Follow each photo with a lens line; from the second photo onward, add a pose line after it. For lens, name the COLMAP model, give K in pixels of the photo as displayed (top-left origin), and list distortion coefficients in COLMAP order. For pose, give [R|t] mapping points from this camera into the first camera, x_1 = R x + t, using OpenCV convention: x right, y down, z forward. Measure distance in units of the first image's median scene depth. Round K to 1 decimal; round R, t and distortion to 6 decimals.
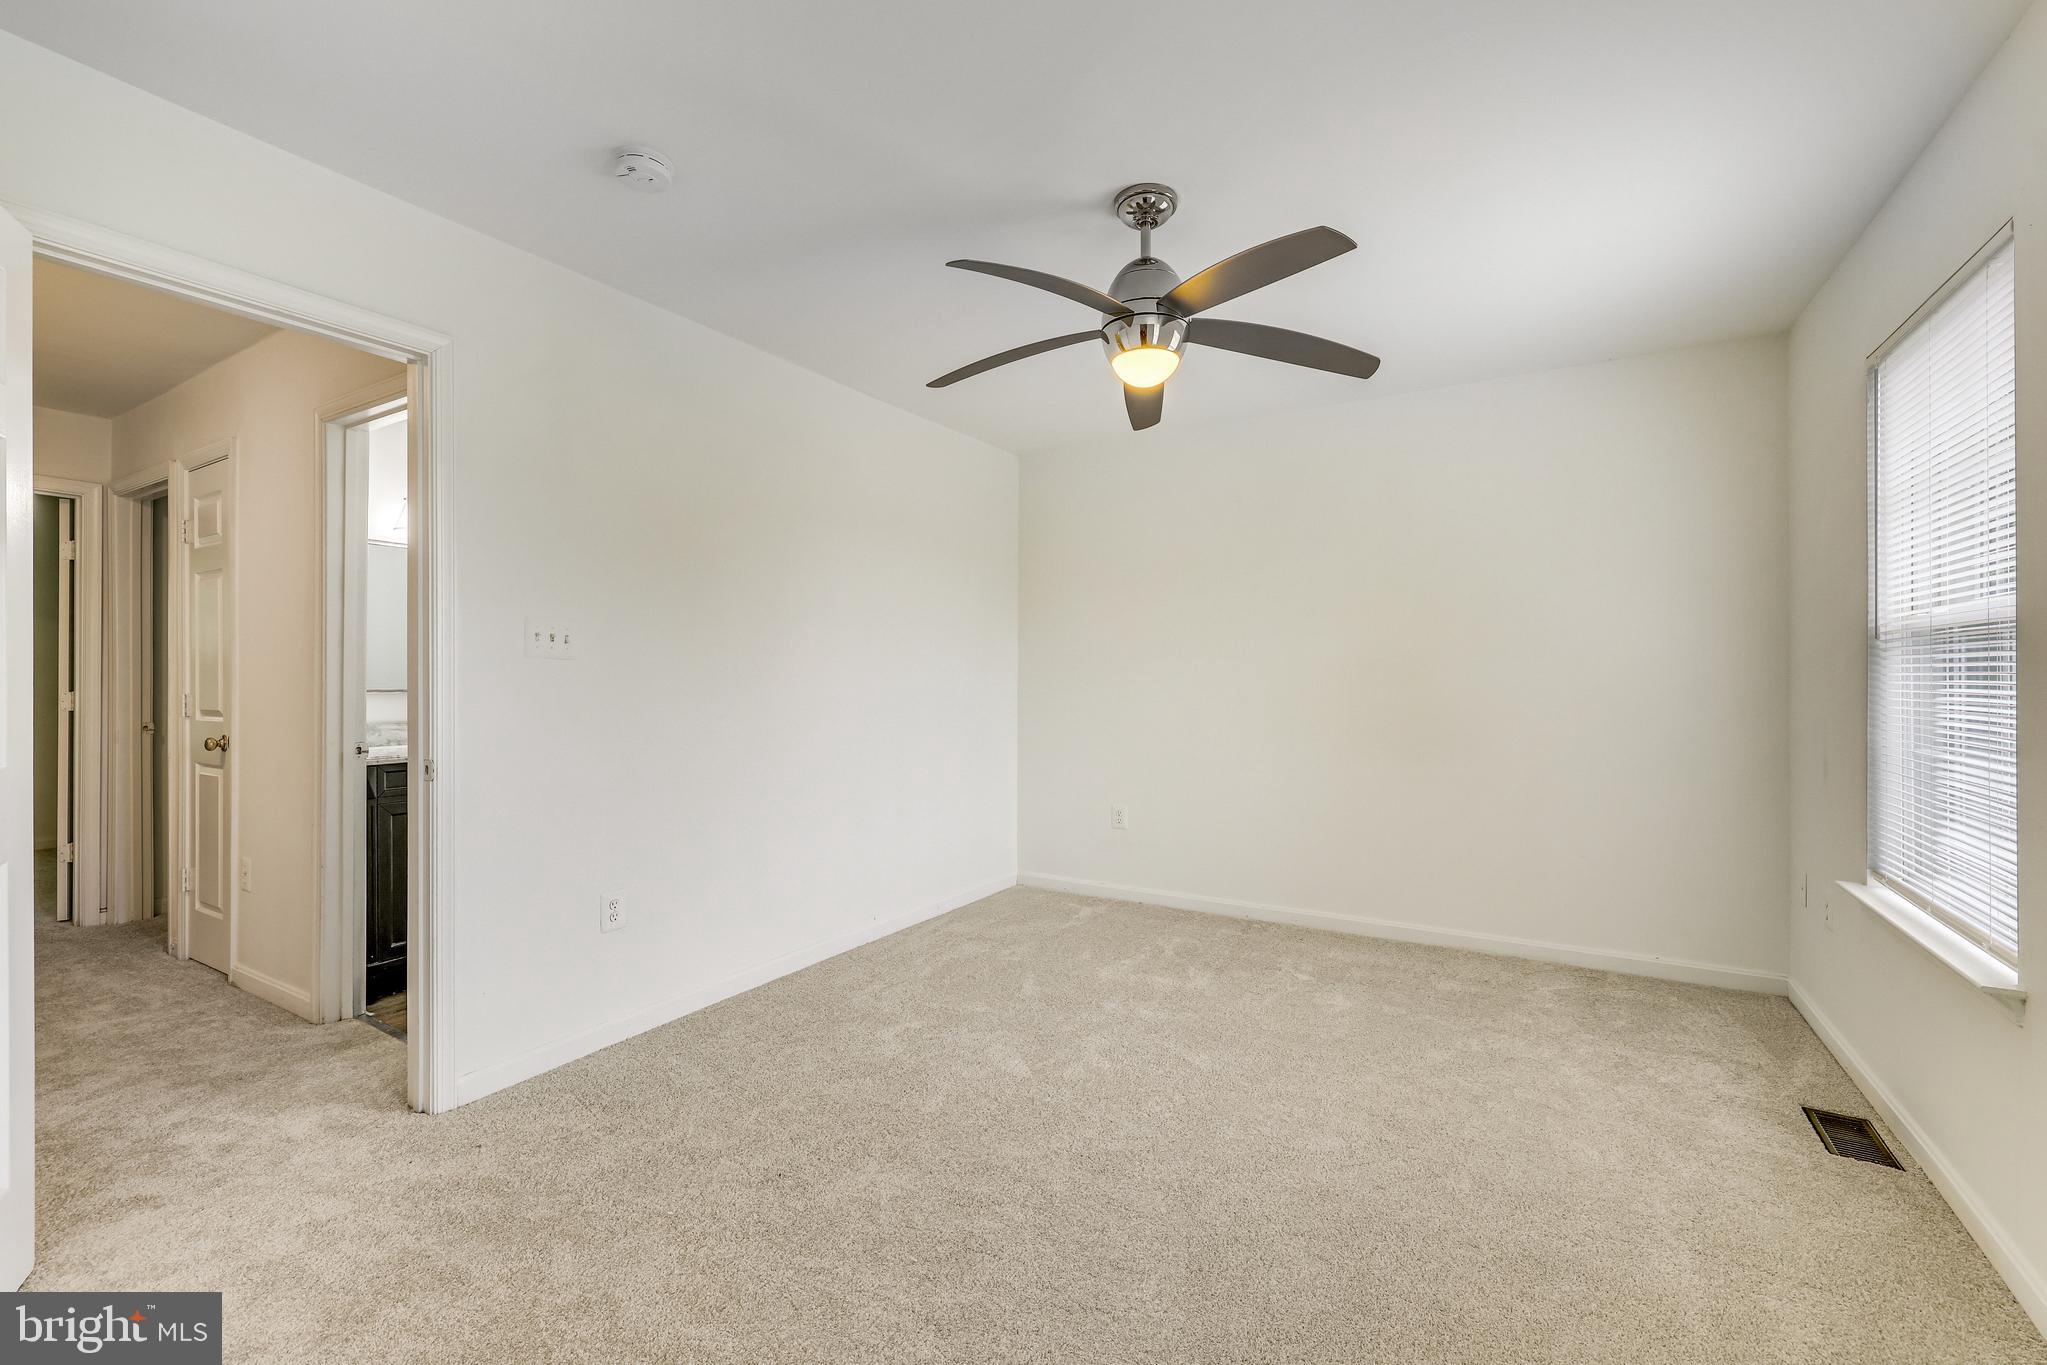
lens RADIAL K [[891.3, 0, 1021.2], [0, 891.3, 675.7], [0, 0, 1]] dist [0.001563, -0.000209]
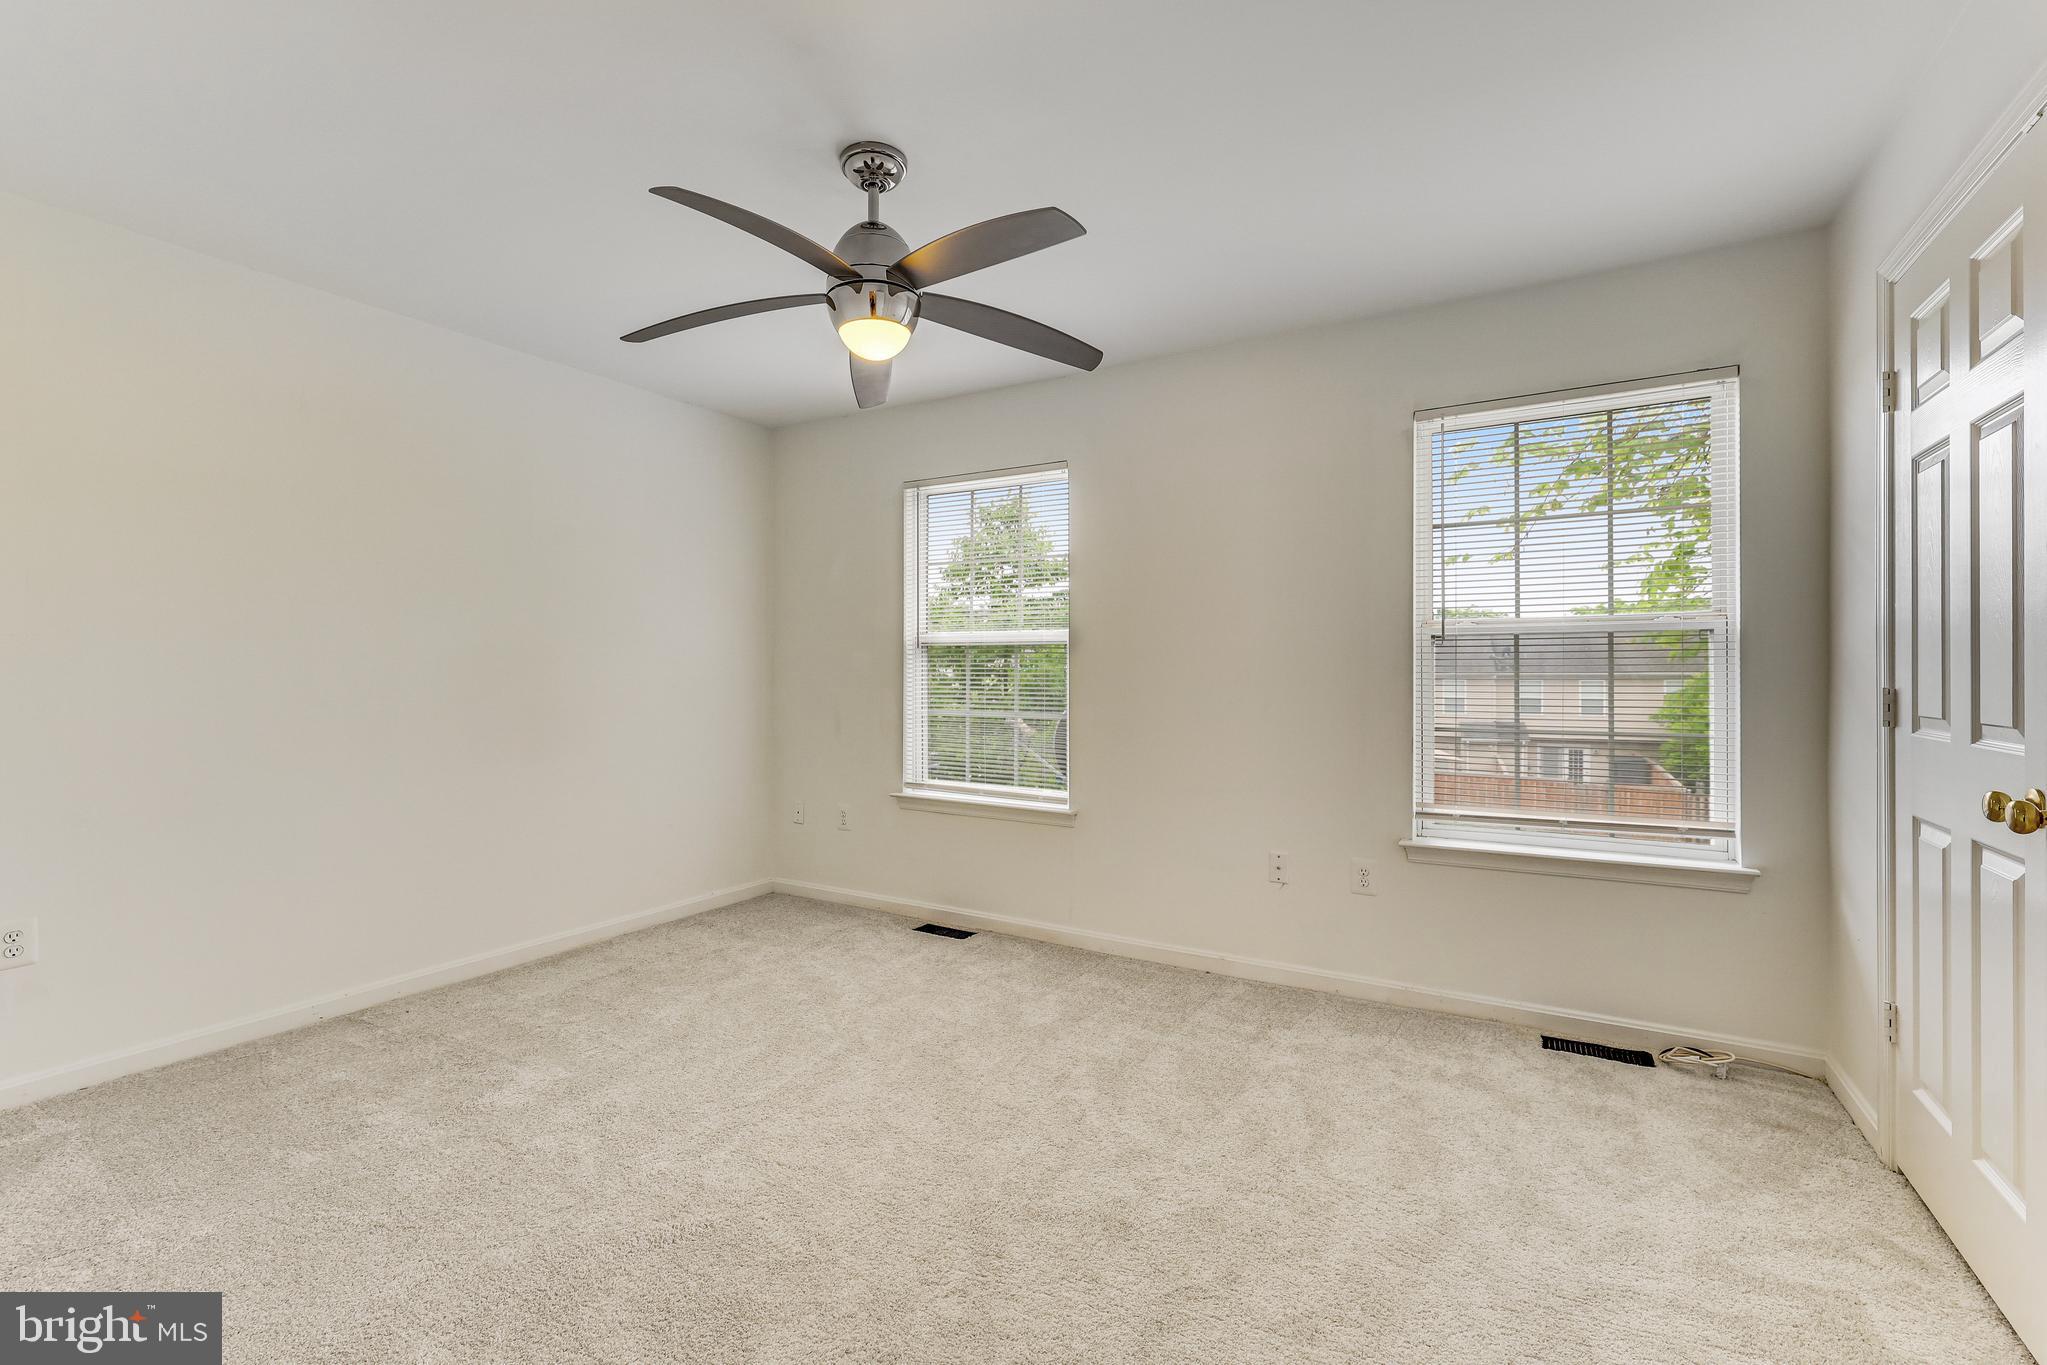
lens RADIAL K [[891.3, 0, 1025.6], [0, 891.3, 673.7], [0, 0, 1]] dist [0.001563, -0.000209]
pose [[-0.009459, -0.002266, 0.999953, -0.613203], [0.004352, 0.999988, 0.002308, 0.007800], [-0.999946, 0.004373, -0.009449, 0.645969]]
